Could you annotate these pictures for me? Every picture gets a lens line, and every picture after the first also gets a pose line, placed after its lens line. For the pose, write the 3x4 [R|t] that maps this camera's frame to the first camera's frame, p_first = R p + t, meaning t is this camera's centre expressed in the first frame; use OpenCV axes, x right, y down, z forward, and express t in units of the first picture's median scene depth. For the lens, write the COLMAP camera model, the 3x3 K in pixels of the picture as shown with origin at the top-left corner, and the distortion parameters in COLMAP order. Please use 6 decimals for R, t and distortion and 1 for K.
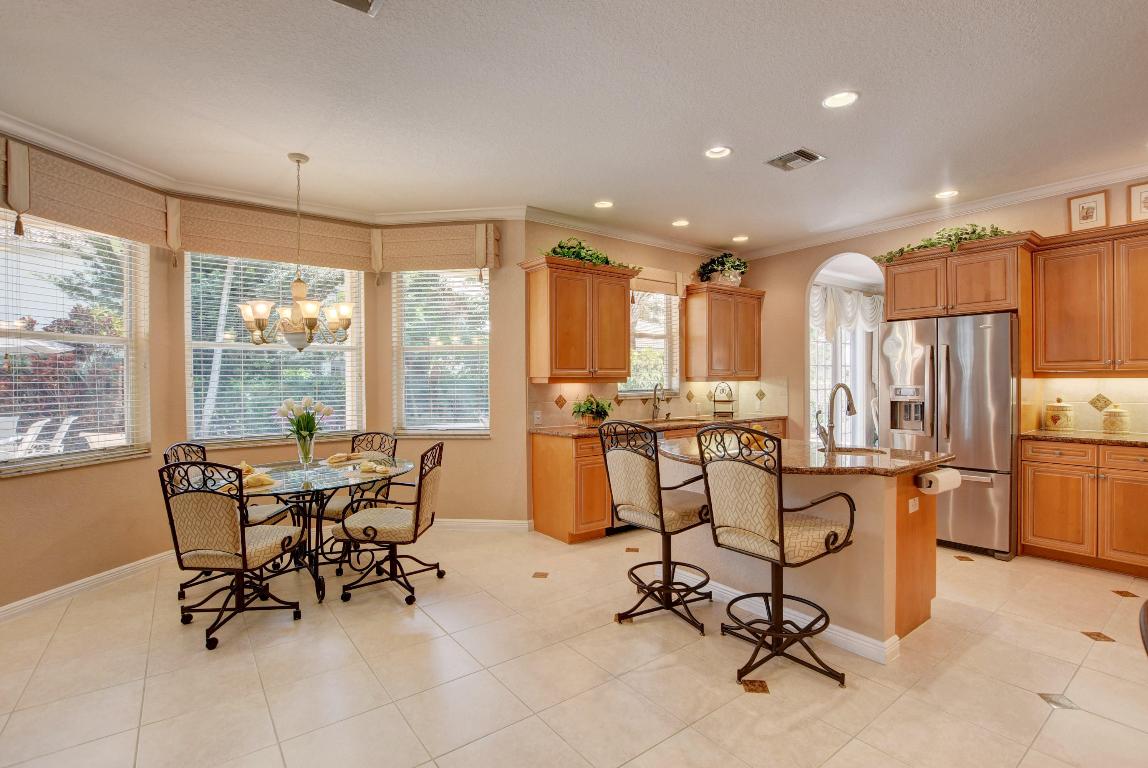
lens RADIAL K [[518.8, 0, 578.7], [0, 518.8, 382.1], [0, 0, 1]] dist [-0.027854, 0.003086]
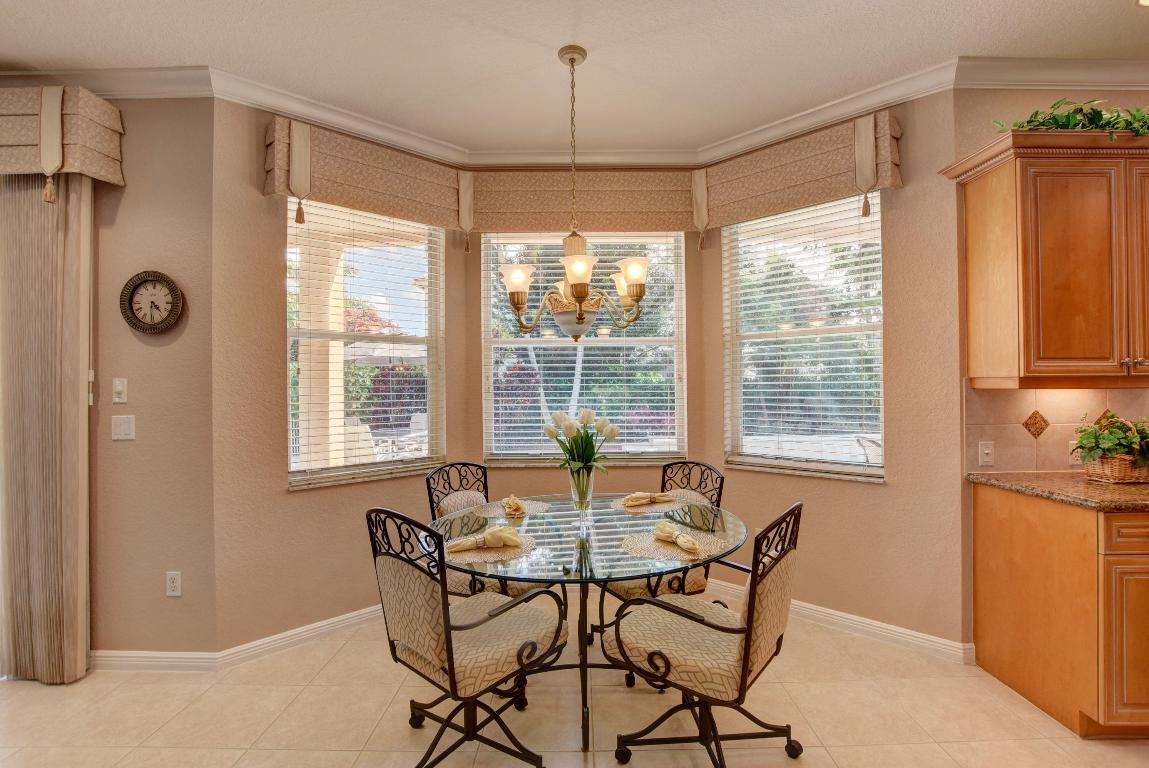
lens RADIAL K [[519.3, 0, 580.4], [0, 519.3, 382.2], [0, 0, 1]] dist [-0.027854, 0.003086]
pose [[0.792130, -0.002979, -0.610345, -0.110770], [-0.000325, 0.999986, -0.005303, -0.001817], [0.610353, 0.004400, 0.792118, 0.415975]]
